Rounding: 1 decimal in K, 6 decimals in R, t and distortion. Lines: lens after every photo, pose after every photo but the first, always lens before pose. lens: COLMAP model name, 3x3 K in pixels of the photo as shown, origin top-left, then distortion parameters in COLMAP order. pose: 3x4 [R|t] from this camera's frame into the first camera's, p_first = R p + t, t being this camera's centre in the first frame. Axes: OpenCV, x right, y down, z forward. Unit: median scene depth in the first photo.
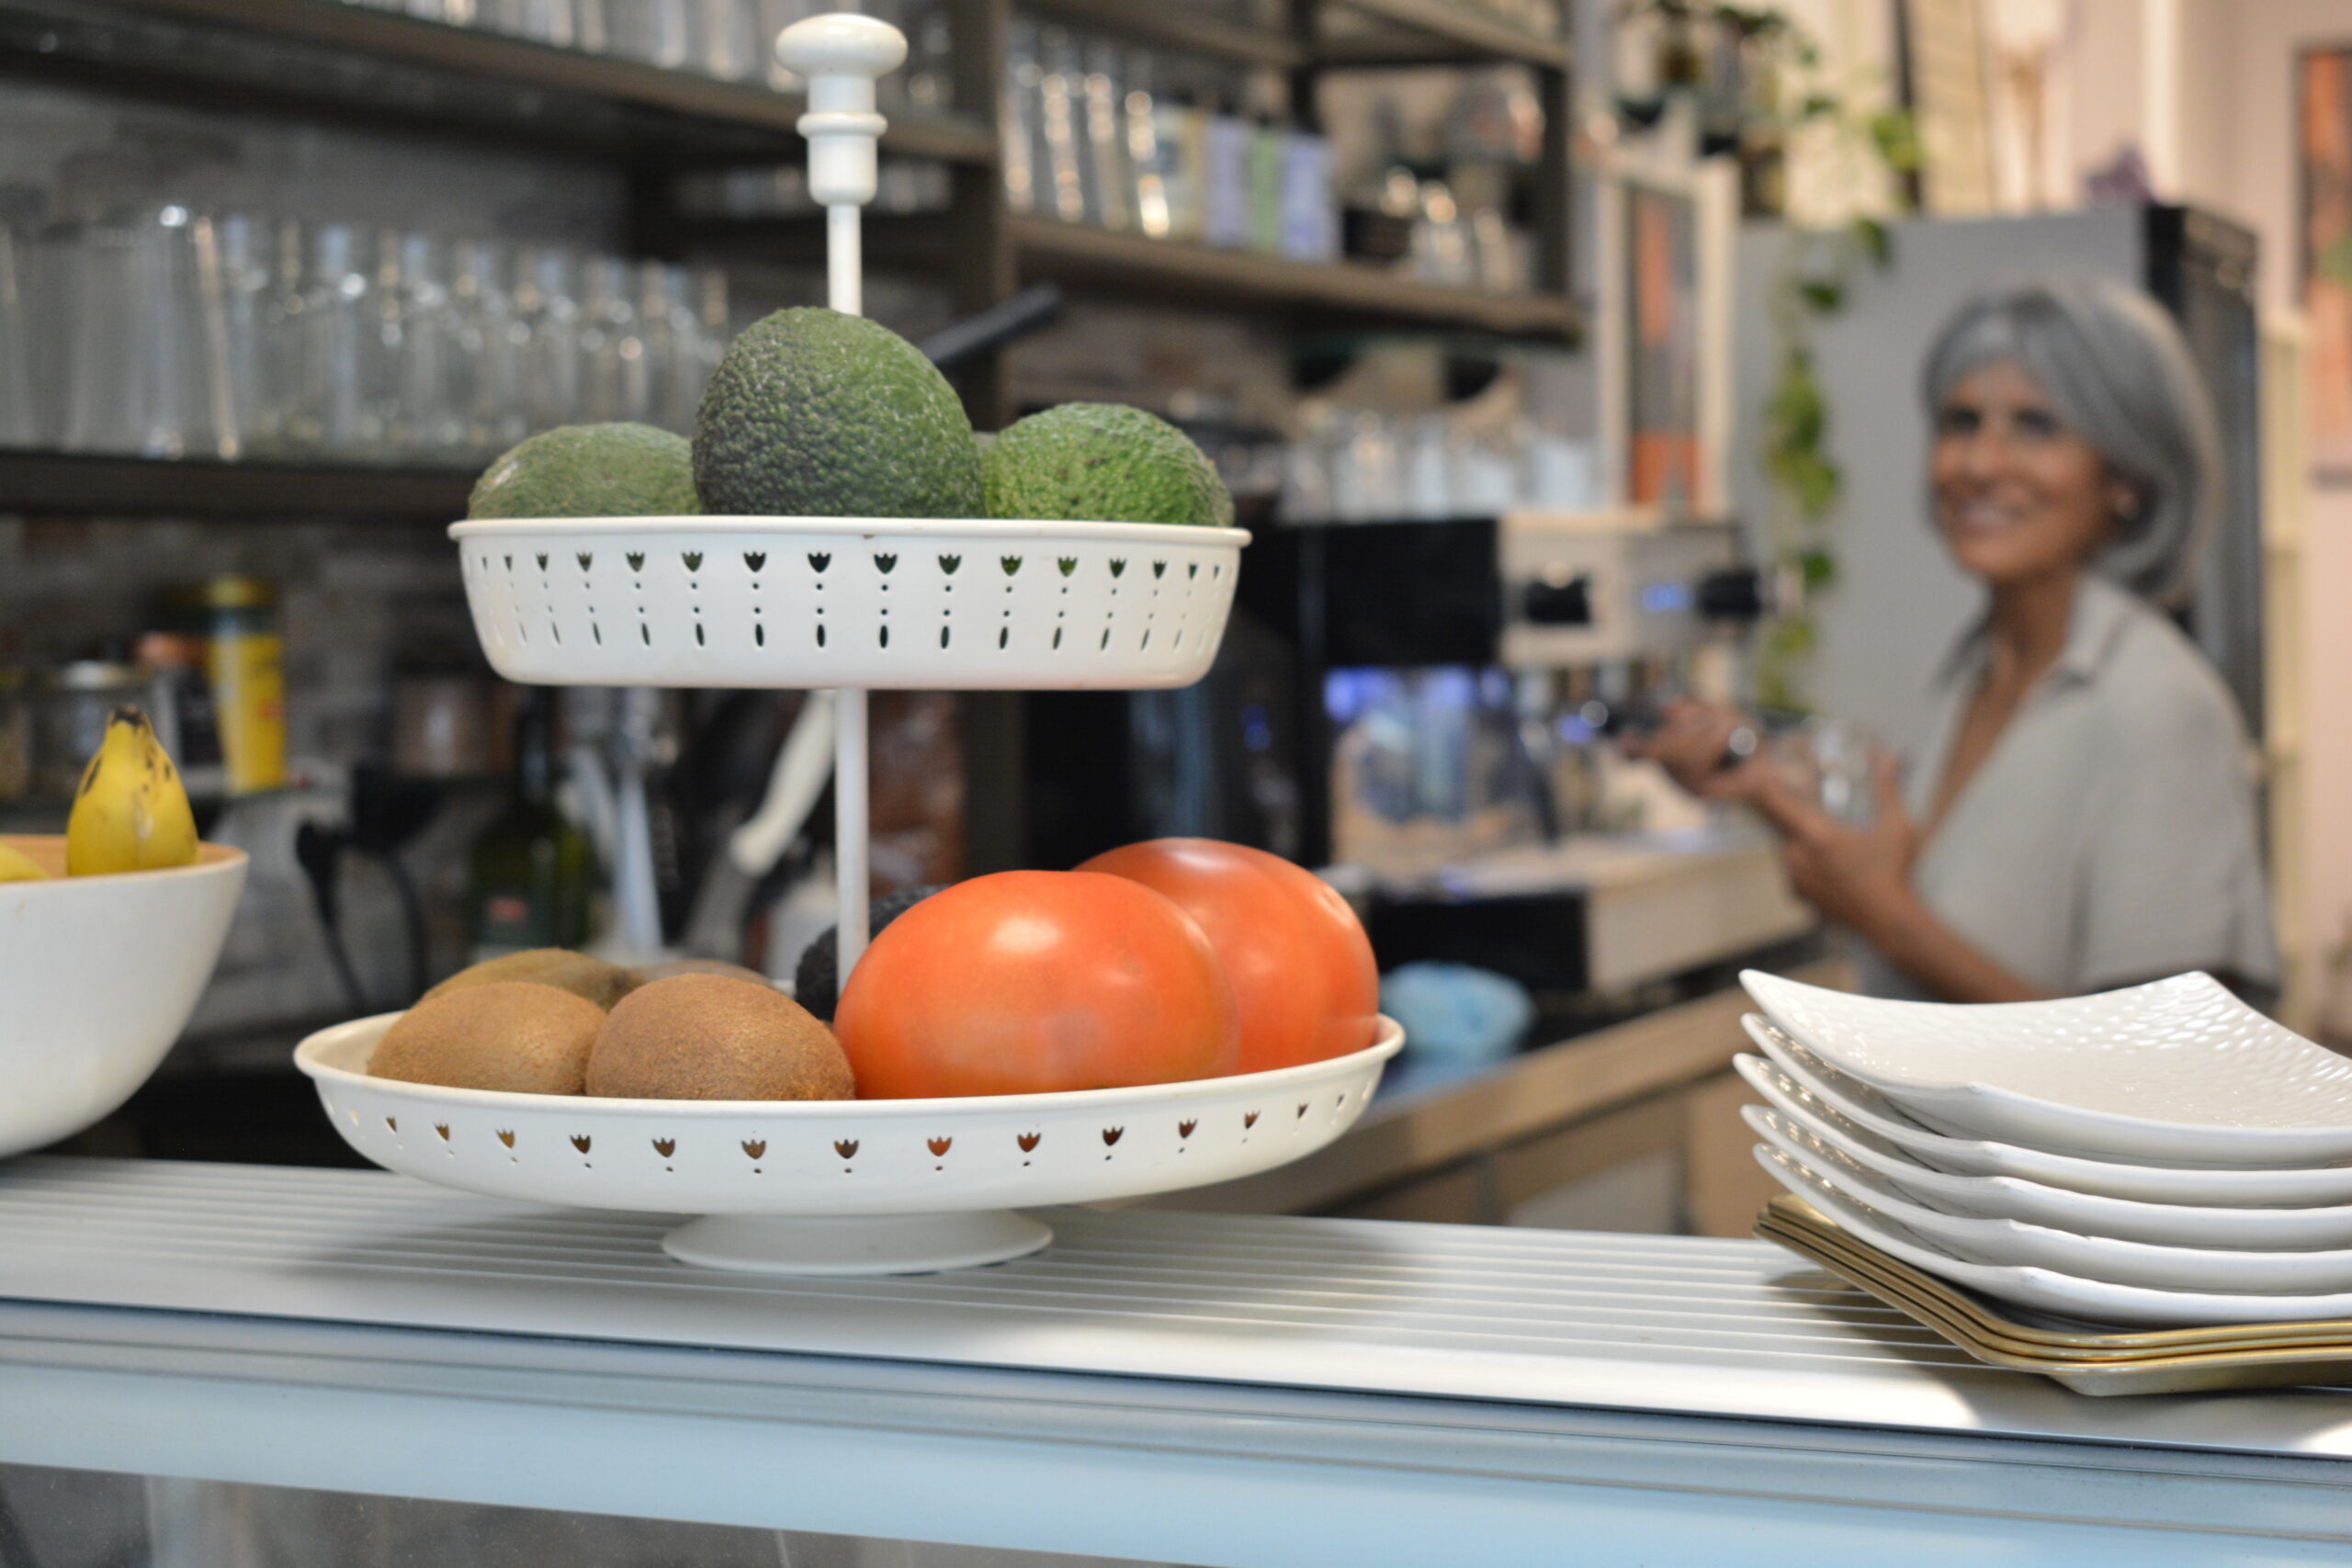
lens RADIAL K [[4585.6, 0, 1176.0], [0, 4585.6, 784.0], [0, 0, 1]] dist [0.015161, 0.143011]
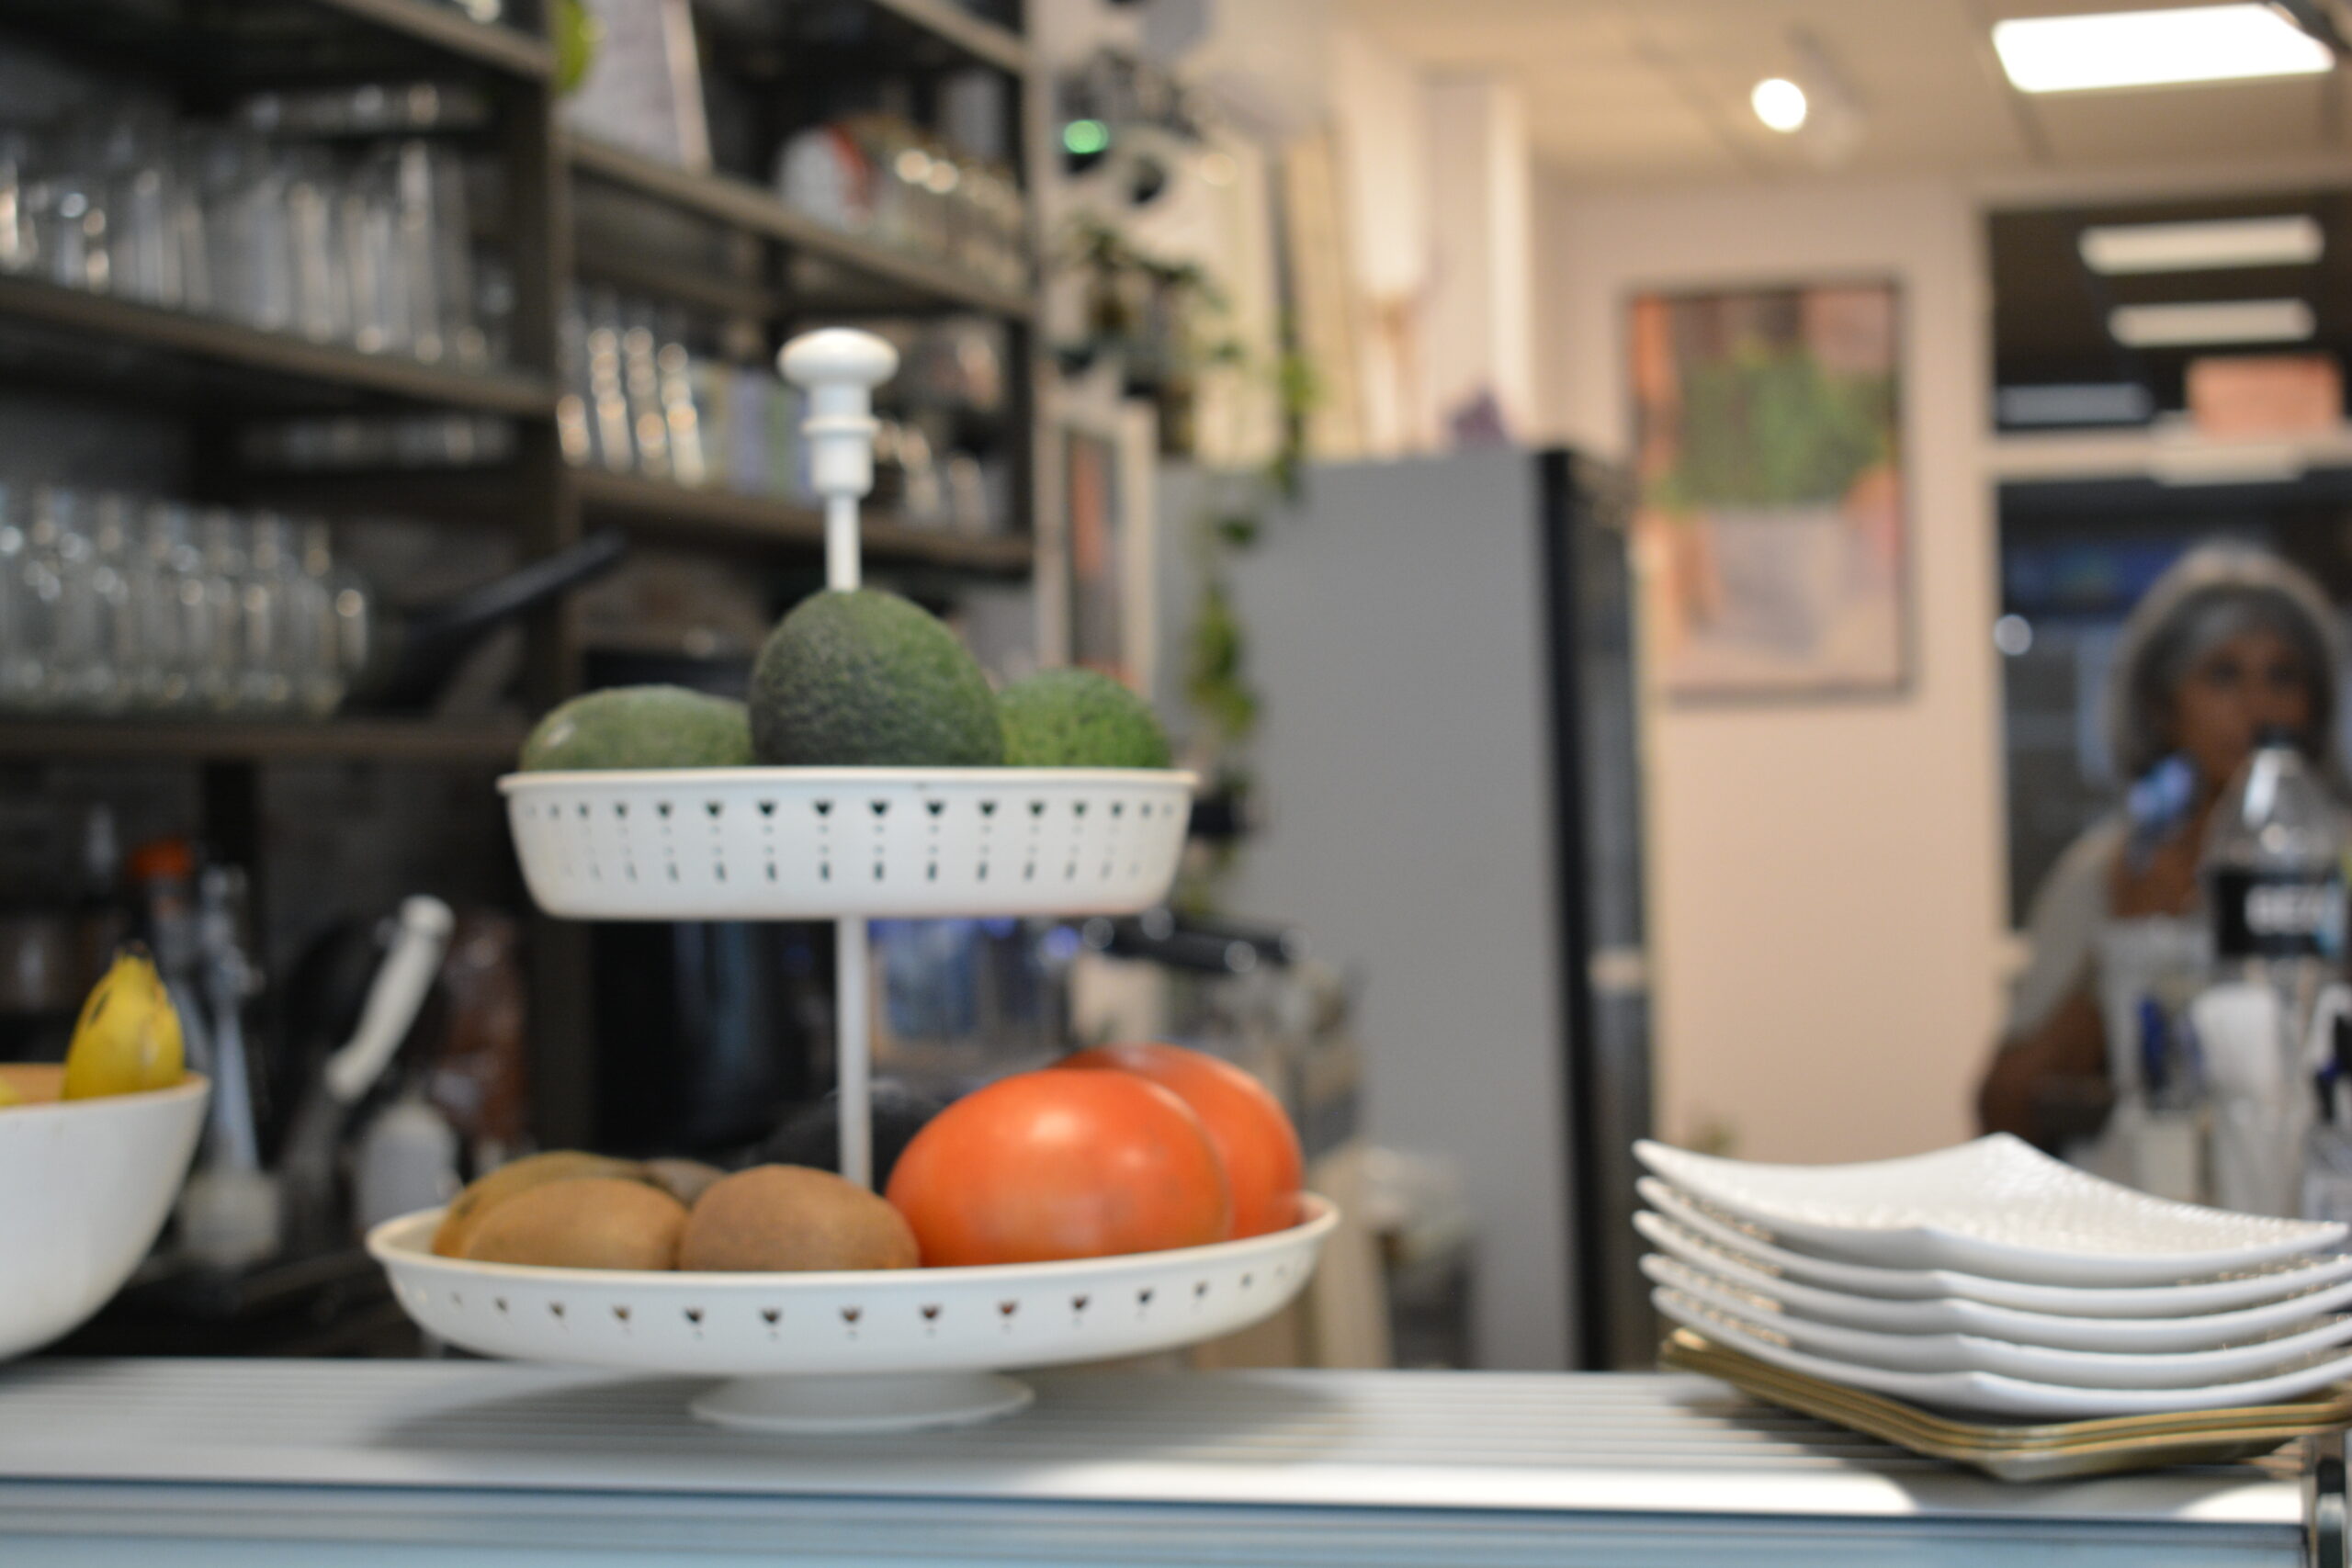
lens RADIAL K [[4585.6, 0, 1176.0], [0, 4585.6, 784.0], [0, 0, 1]] dist [0.015161, 0.143011]
pose [[0.987816, -0.011578, 0.155194, -0.169800], [0.019054, 0.998724, -0.046772, 0.001103], [-0.154455, 0.049159, 0.986776, -0.146138]]
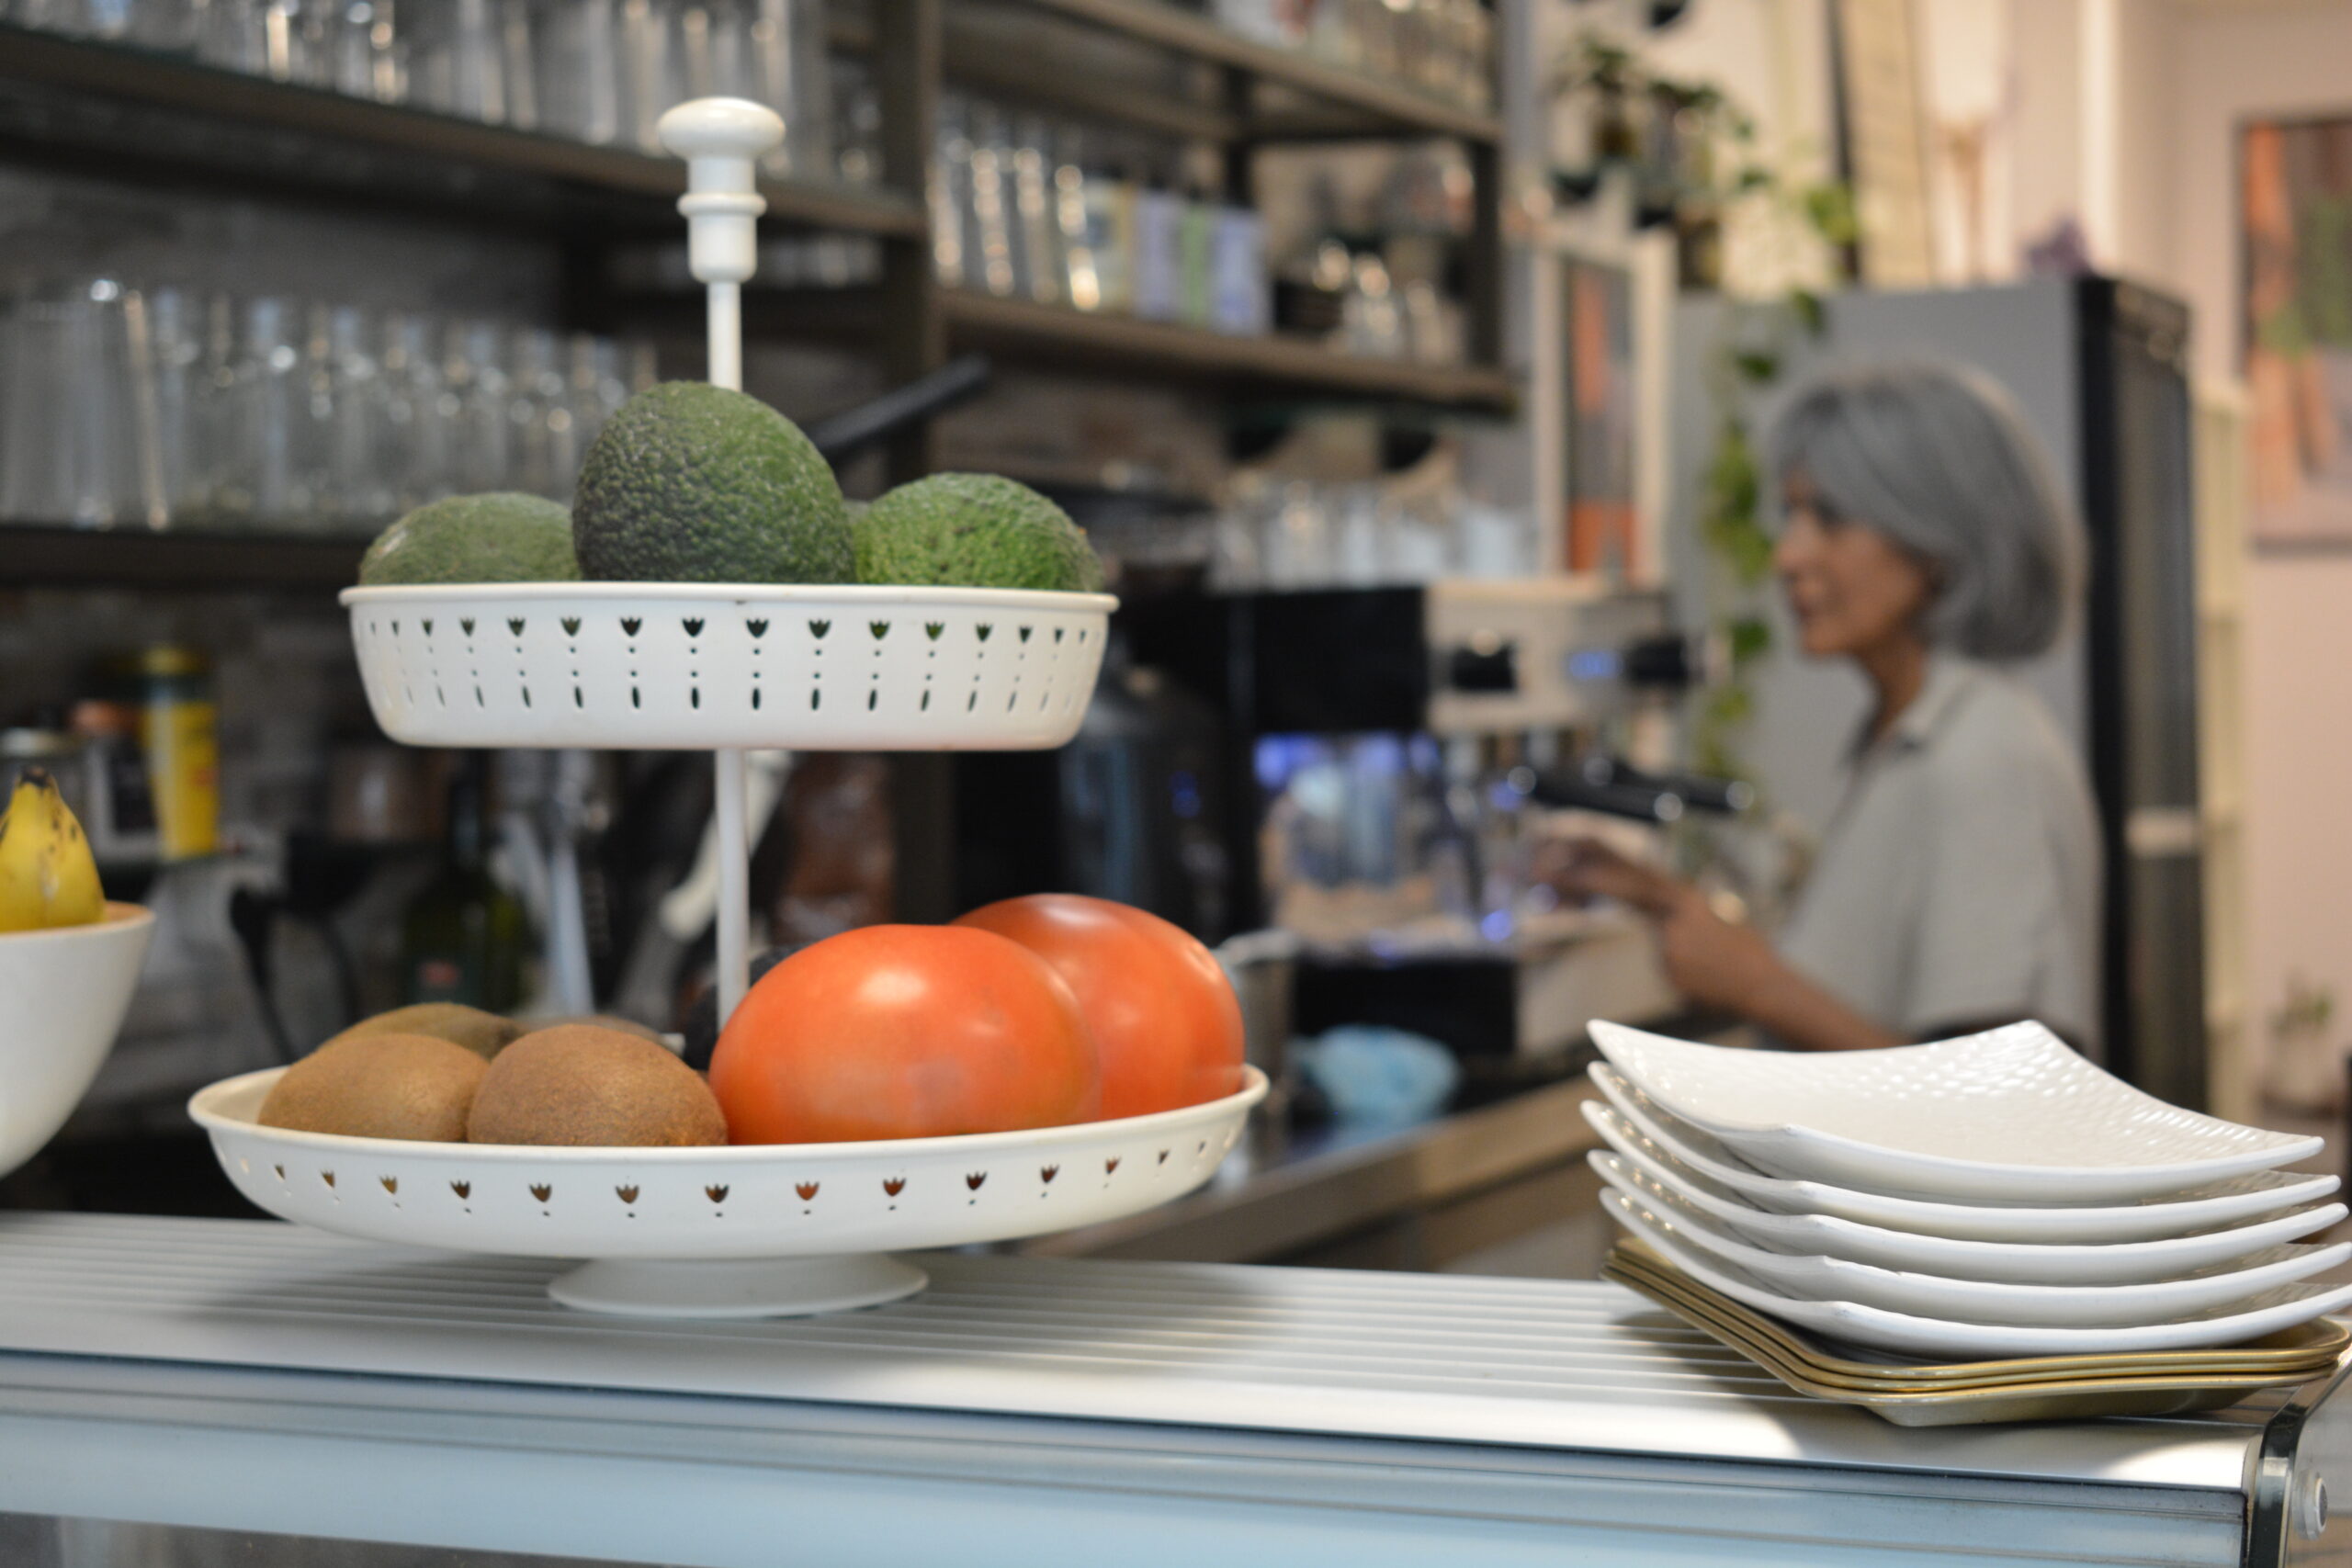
lens RADIAL K [[4585.6, 0, 1176.0], [0, 4585.6, 784.0], [0, 0, 1]] dist [0.015161, 0.143011]
pose [[0.999968, -0.001356, 0.007938, 0.021200], [0.001477, 0.999883, -0.015230, 0.002759], [-0.007917, 0.015242, 0.999852, -0.033059]]
